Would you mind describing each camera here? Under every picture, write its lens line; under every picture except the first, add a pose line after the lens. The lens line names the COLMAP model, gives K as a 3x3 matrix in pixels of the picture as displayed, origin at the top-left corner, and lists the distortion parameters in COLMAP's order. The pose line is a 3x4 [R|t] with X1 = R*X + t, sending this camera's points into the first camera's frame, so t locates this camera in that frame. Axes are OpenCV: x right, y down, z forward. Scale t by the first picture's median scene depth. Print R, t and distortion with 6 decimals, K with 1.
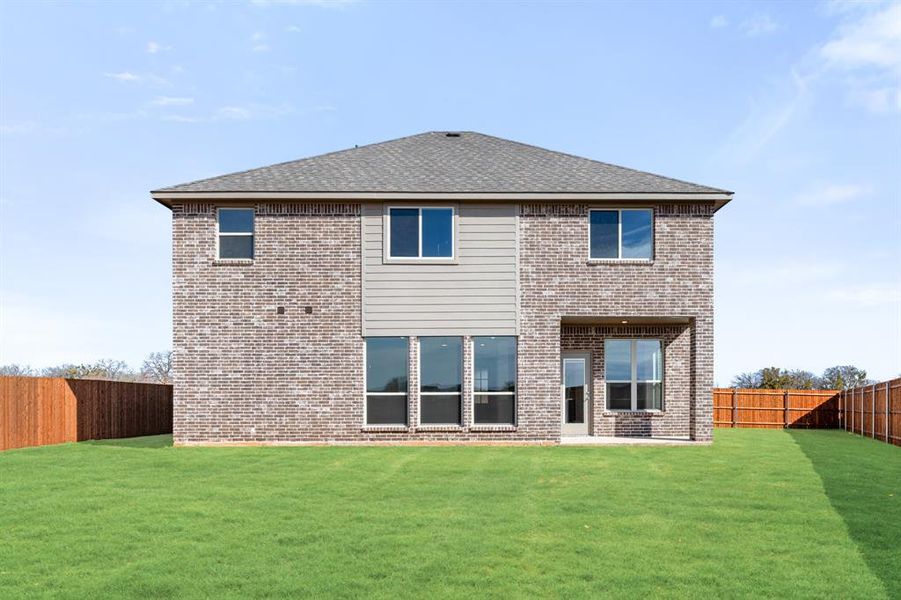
lens RADIAL K [[628.5, 0, 482.8], [0, 628.5, 404.6], [0, 0, 1]] dist [-0.000784, 0.000162]
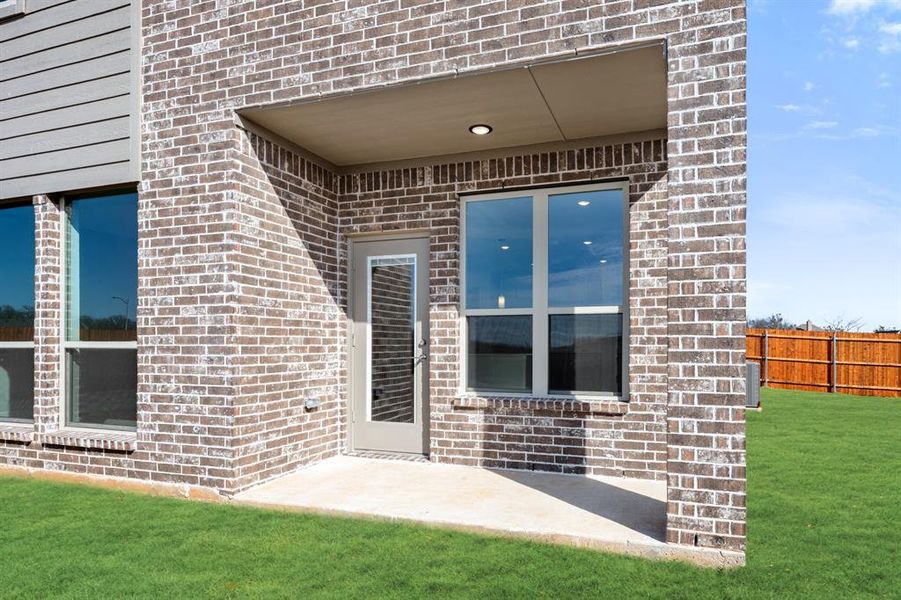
lens RADIAL K [[523.1, 0, 500.8], [0, 523.1, 343.2], [0, 0, 1]] dist [-0.000643, 0.000061]
pose [[0.945955, 0.003264, -0.324280, 0.345710], [-0.007280, 0.999911, -0.011172, -0.017208], [0.324215, 0.012929, 0.945895, 0.789097]]
